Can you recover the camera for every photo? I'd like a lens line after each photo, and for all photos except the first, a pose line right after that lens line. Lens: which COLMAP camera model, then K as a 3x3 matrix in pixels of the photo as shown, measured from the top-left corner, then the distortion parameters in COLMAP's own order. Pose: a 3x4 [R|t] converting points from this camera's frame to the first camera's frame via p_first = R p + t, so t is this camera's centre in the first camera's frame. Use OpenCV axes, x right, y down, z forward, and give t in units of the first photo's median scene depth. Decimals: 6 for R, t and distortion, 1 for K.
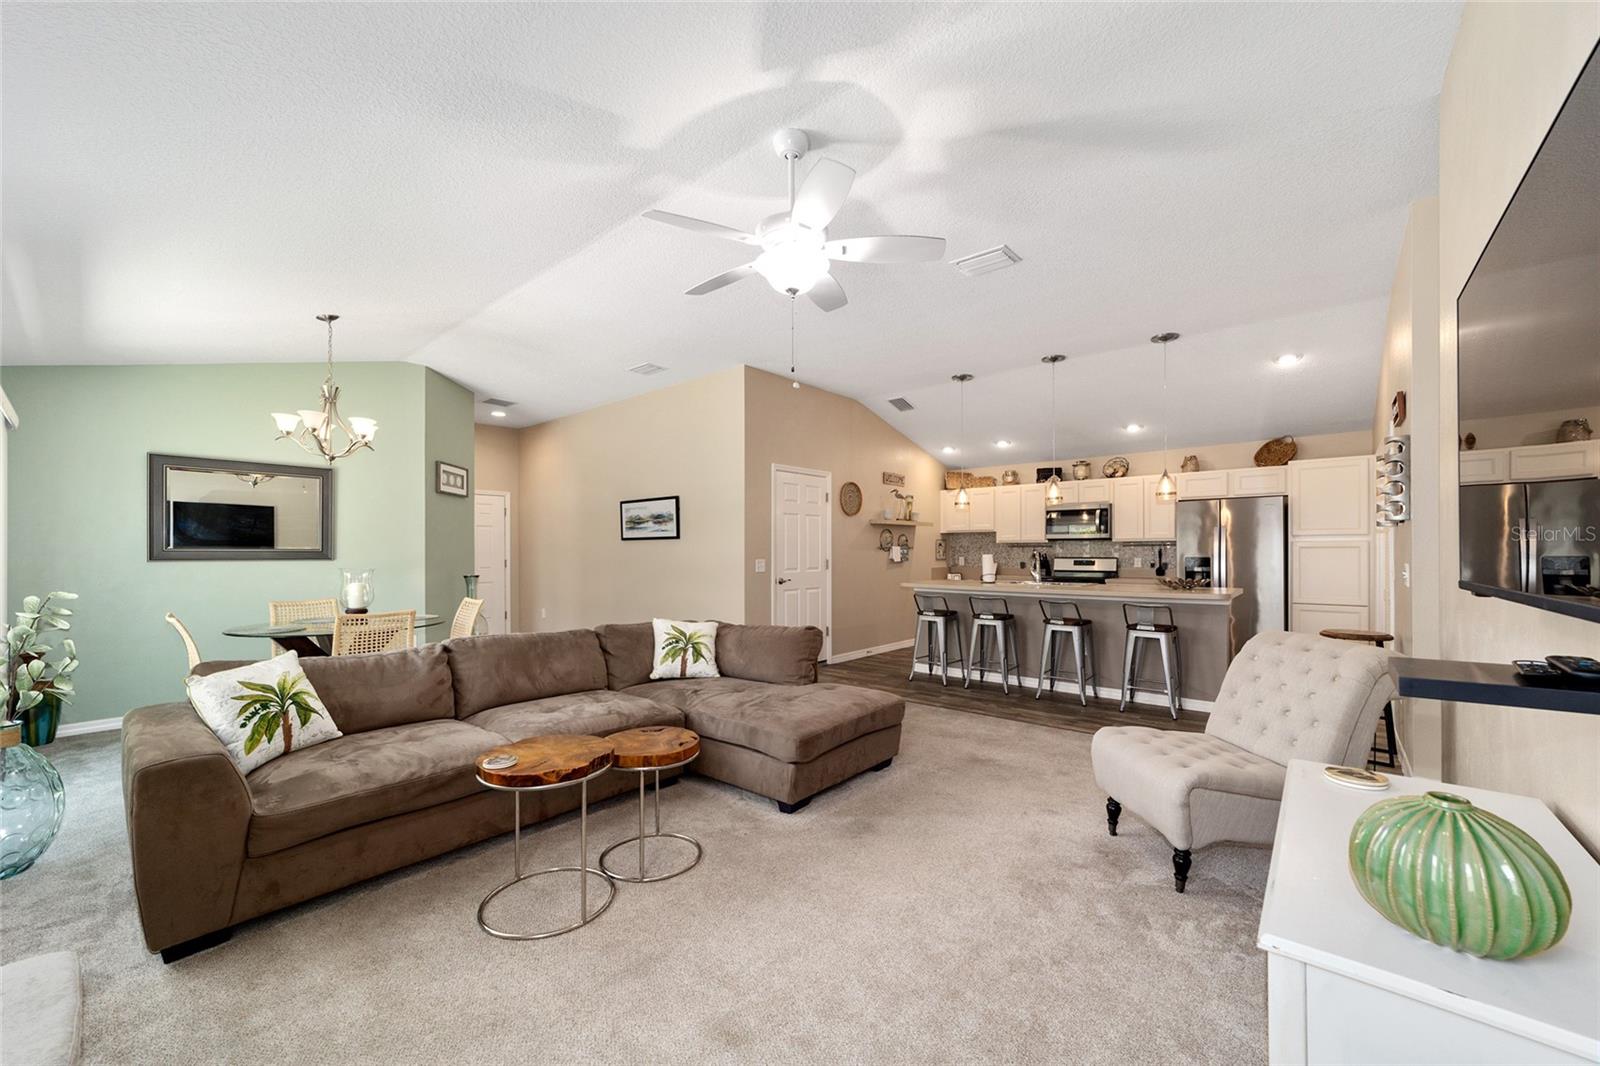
lens RADIAL K [[618.4, 0, 806.4], [0, 618.4, 552.2], [0, 0, 1]] dist [-0.012561, 0.005601]
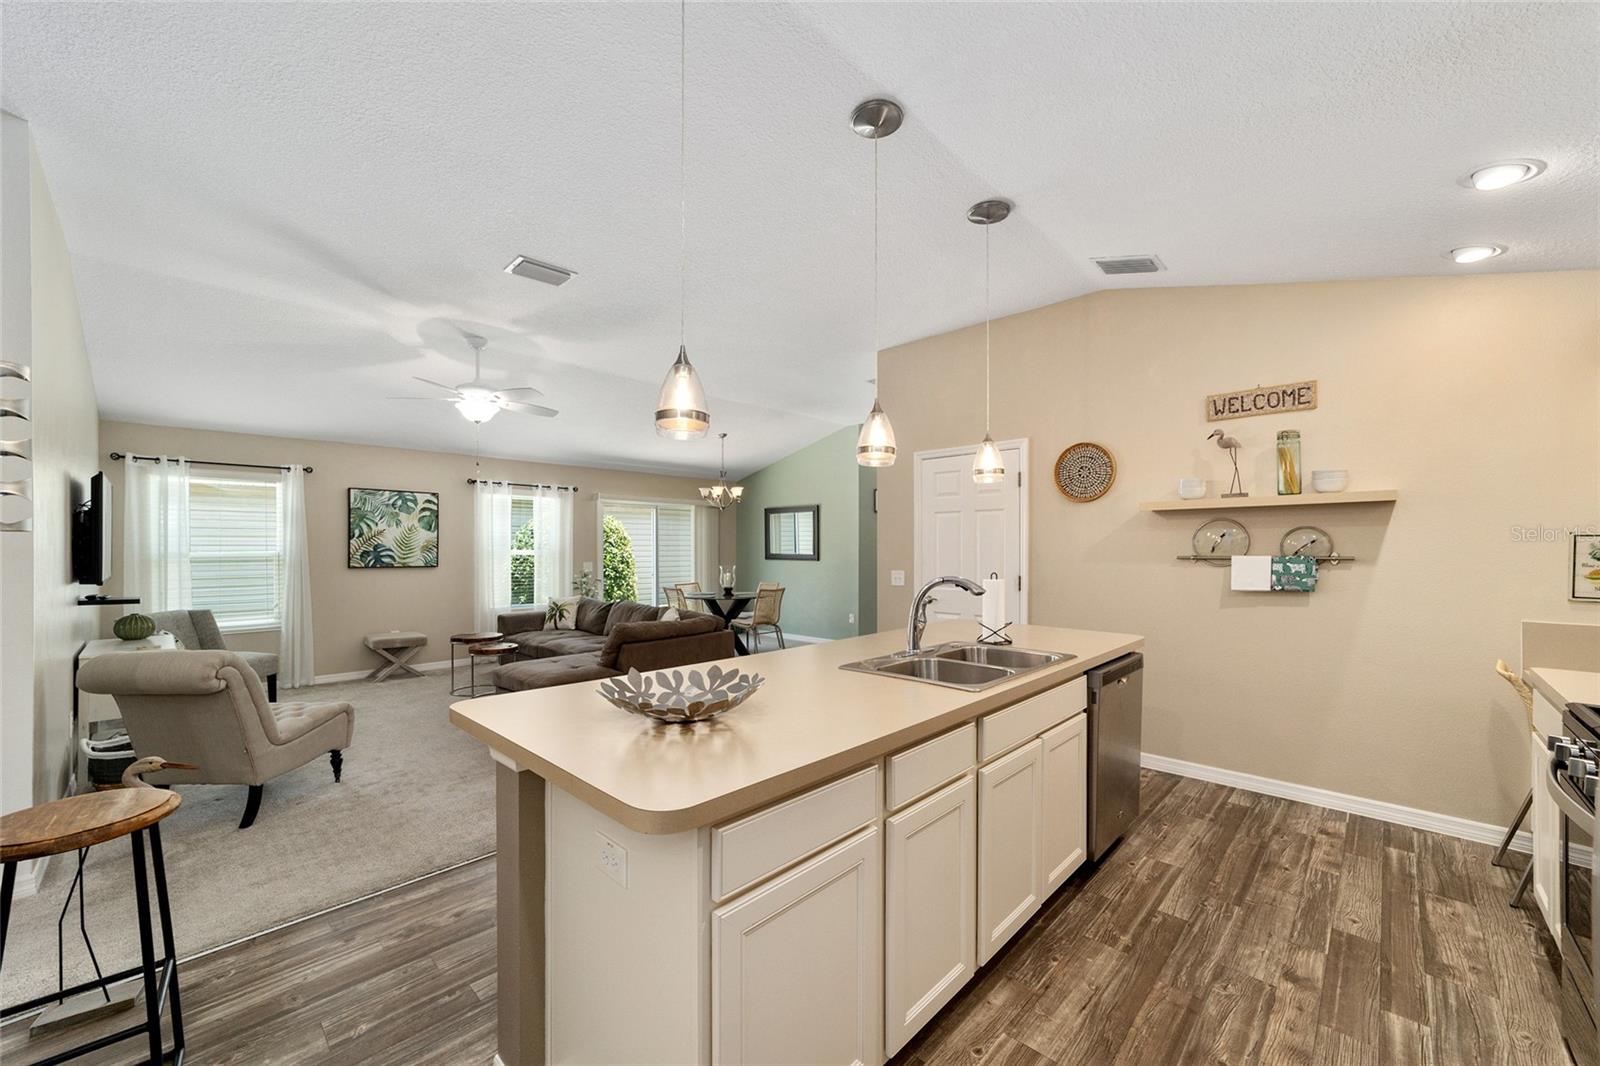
lens RADIAL K [[618.4, 0, 803.4], [0, 618.4, 544.4], [0, 0, 1]] dist [-0.012561, 0.005601]
pose [[-0.058122, -0.003881, -0.998302, 0.611570], [0.001438, 0.999991, -0.003972, -0.016681], [0.998308, -0.001666, -0.058116, 0.724947]]
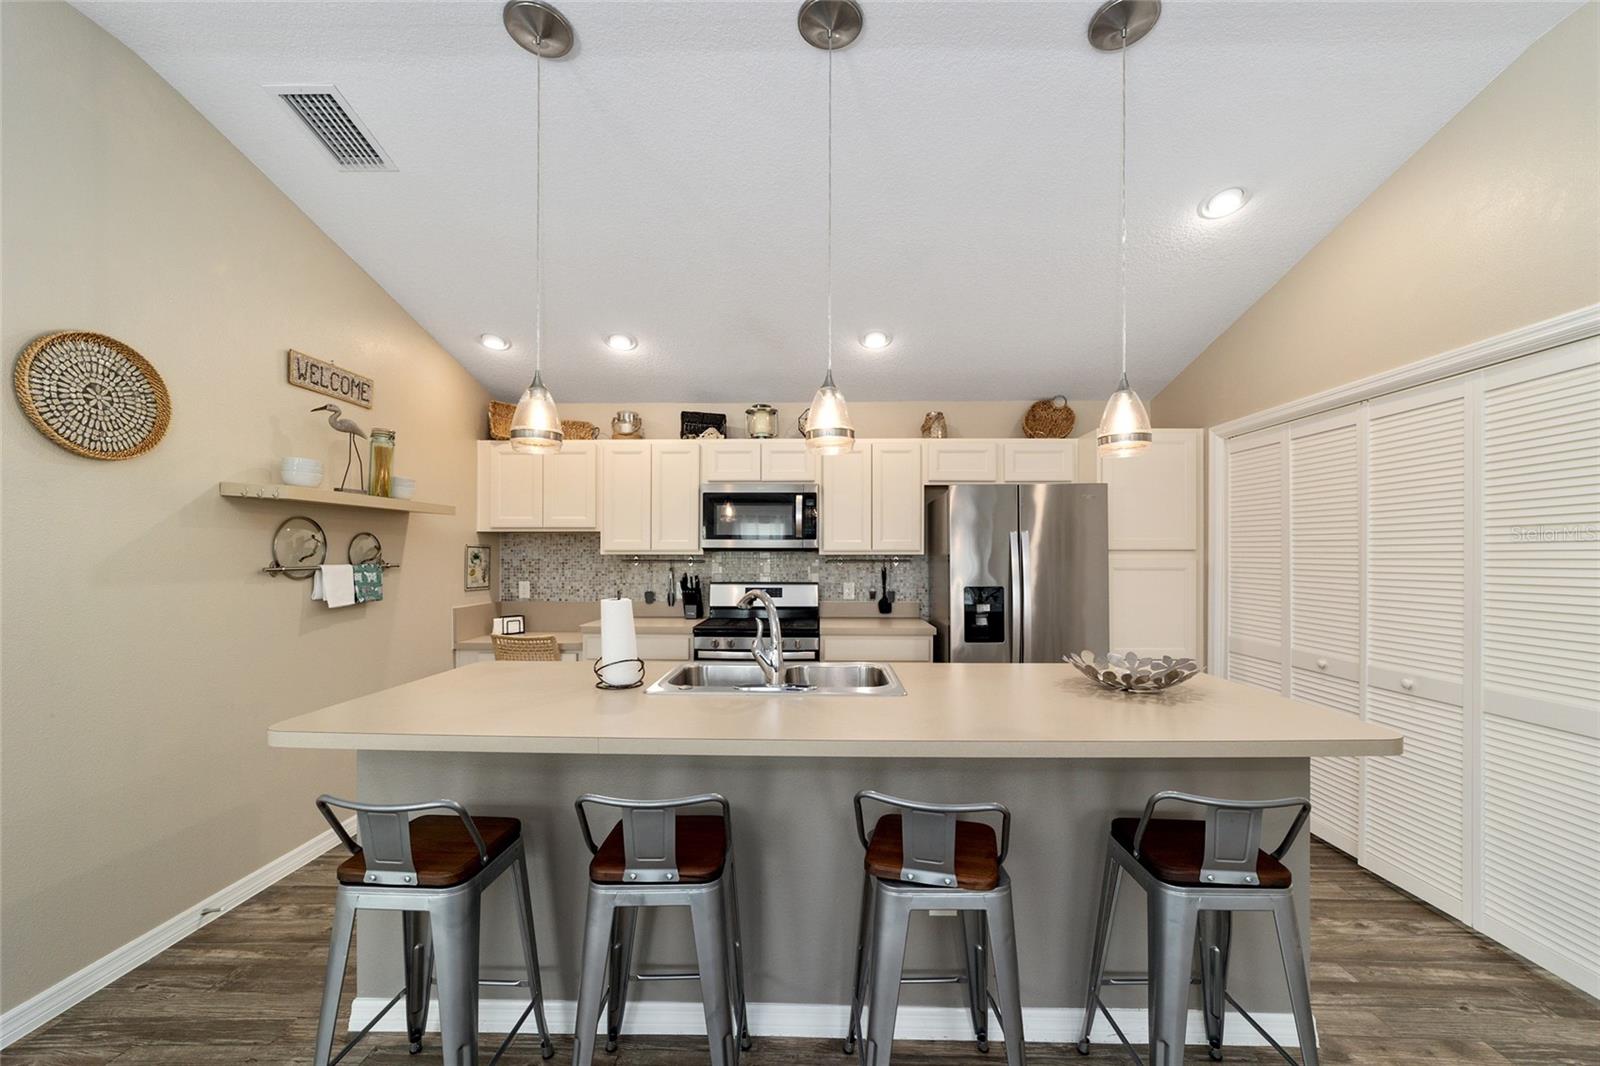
lens RADIAL K [[618.4, 0, 805.6], [0, 618.4, 559.3], [0, 0, 1]] dist [-0.012561, 0.005601]
pose [[0.776720, -0.002464, 0.629842, 0.134360], [-0.003685, 0.999957, 0.008456, -0.017227], [-0.629836, -0.008889, 0.776677, 0.556485]]
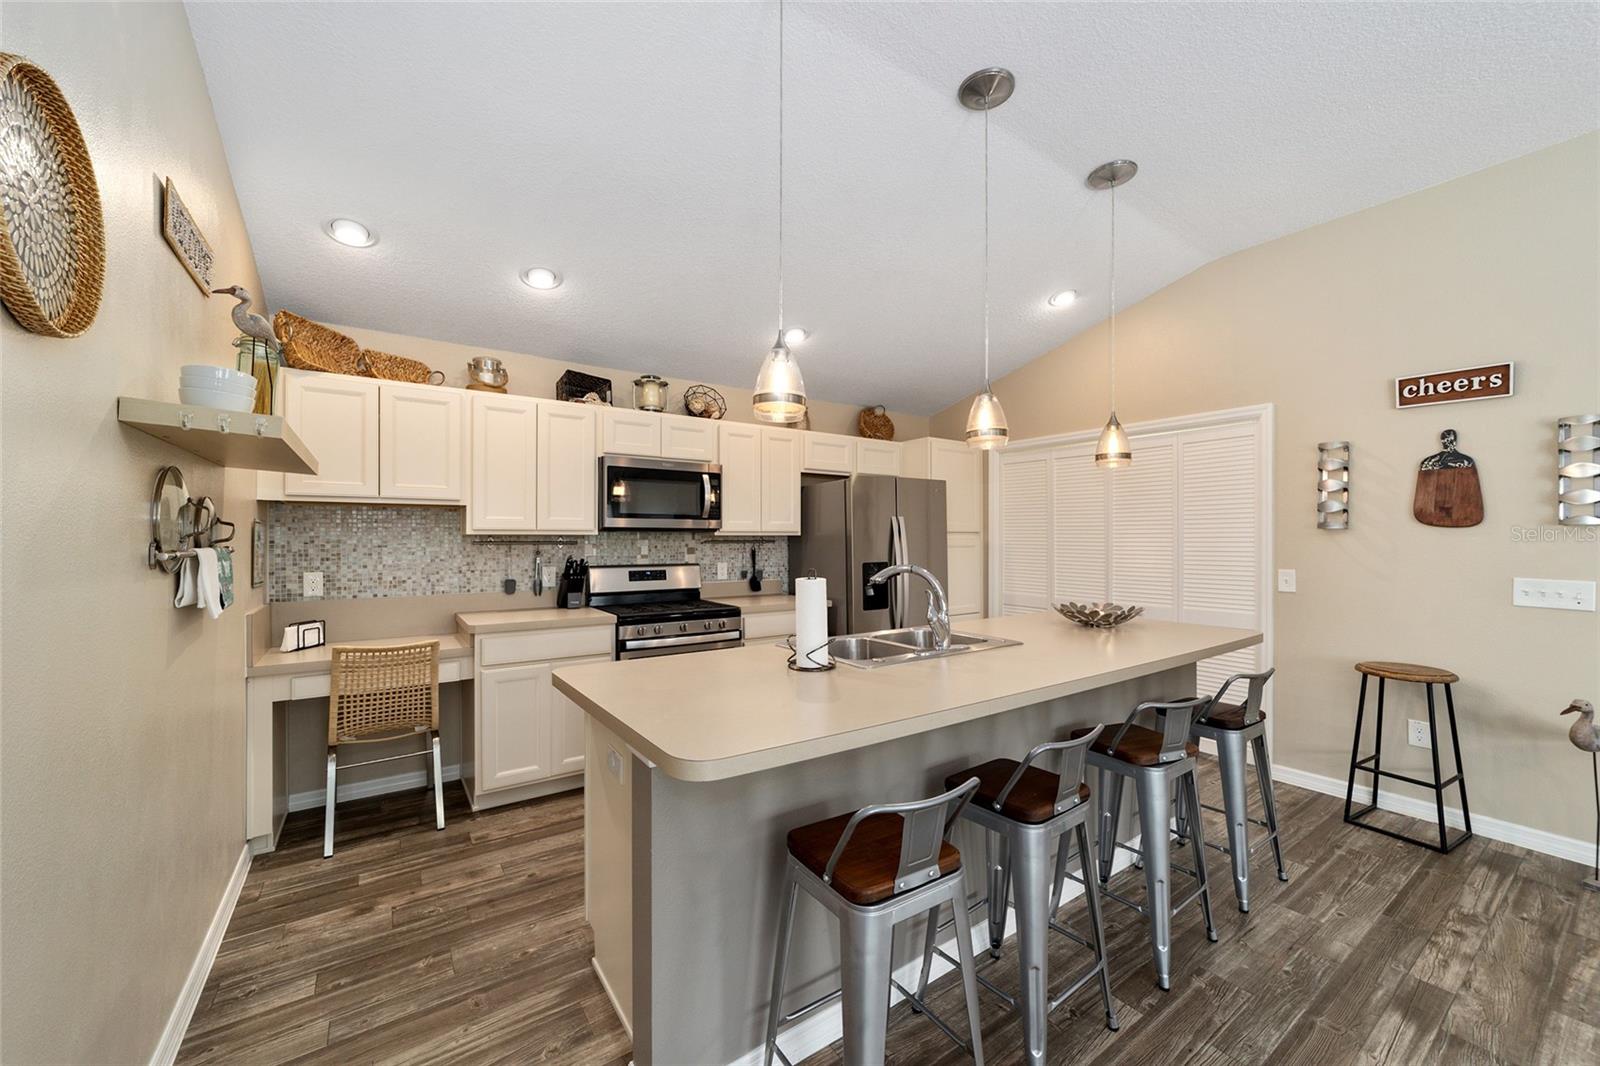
lens RADIAL K [[618.4, 0, 803.4], [0, 618.4, 536.0], [0, 0, 1]] dist [-0.012561, 0.005601]
pose [[0.254105, 0.006051, 0.967158, -0.014444], [-0.002694, 0.999981, -0.005548, -0.013250], [-0.967173, -0.001195, 0.254117, 0.752975]]
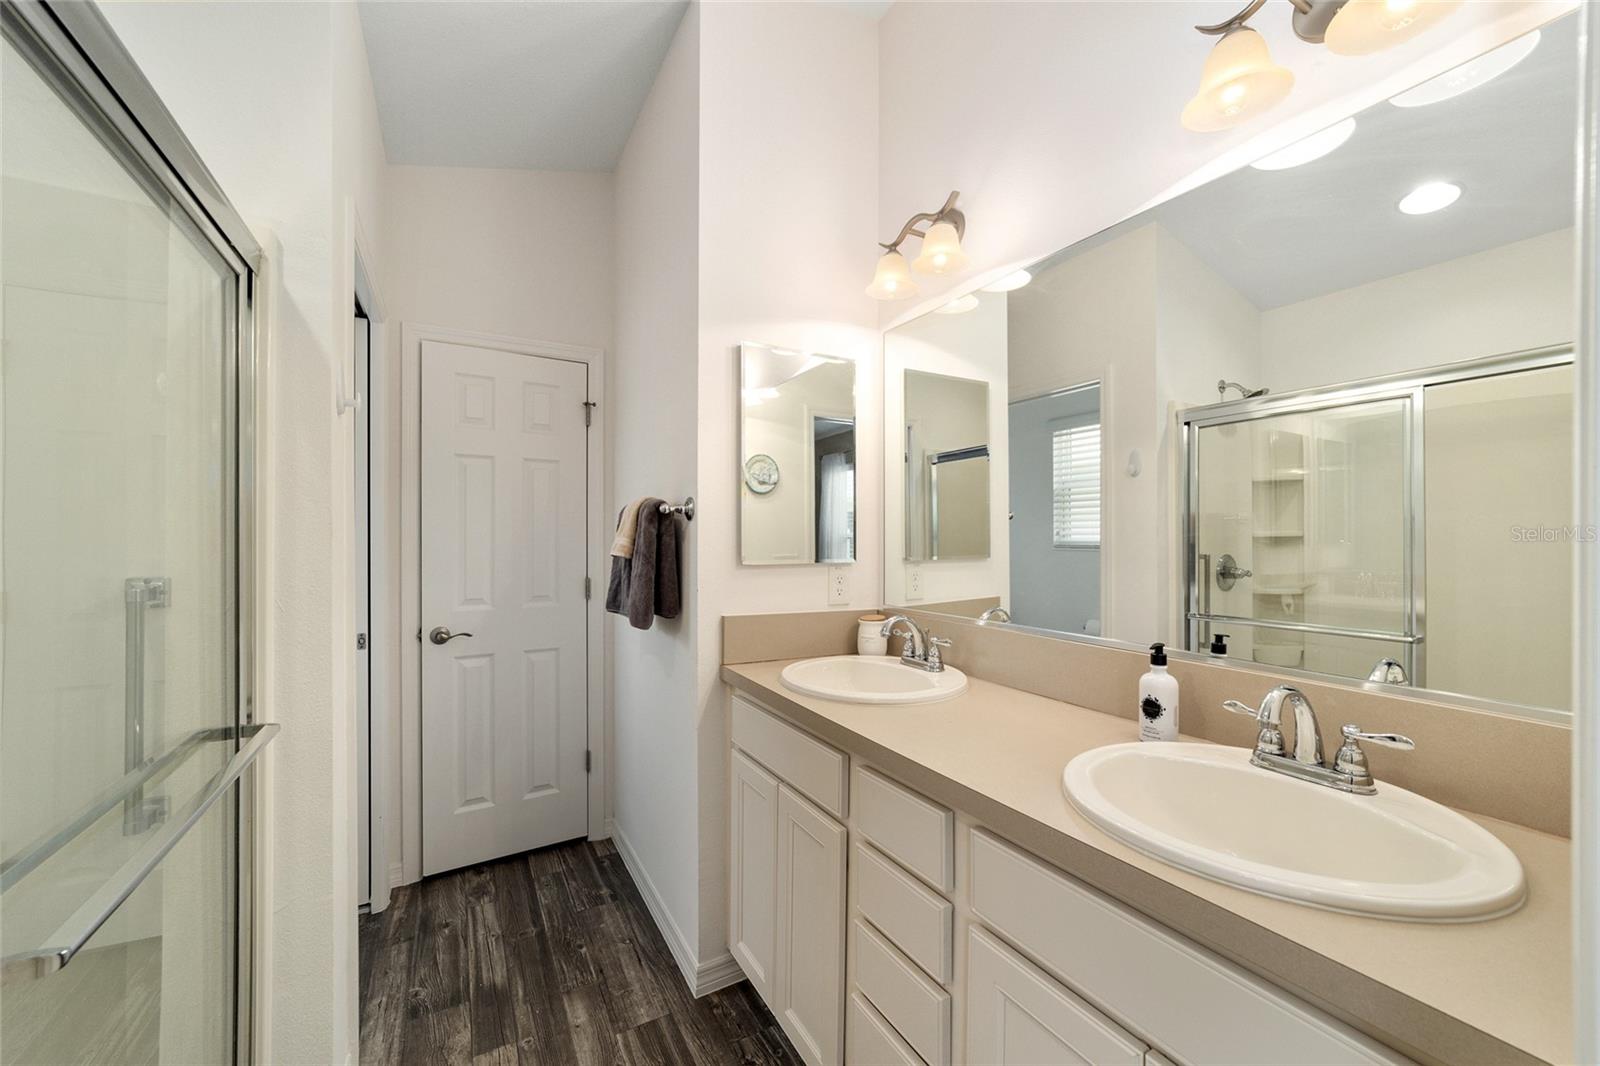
lens RADIAL K [[618.4, 0, 795.9], [0, 618.4, 547.2], [0, 0, 1]] dist [-0.012561, 0.005601]
pose [[0.936712, 0.011098, -0.349926, 0.328359], [-0.002824, 0.999704, 0.024146, -0.012933], [0.350091, -0.021630, 0.936466, 0.507213]]
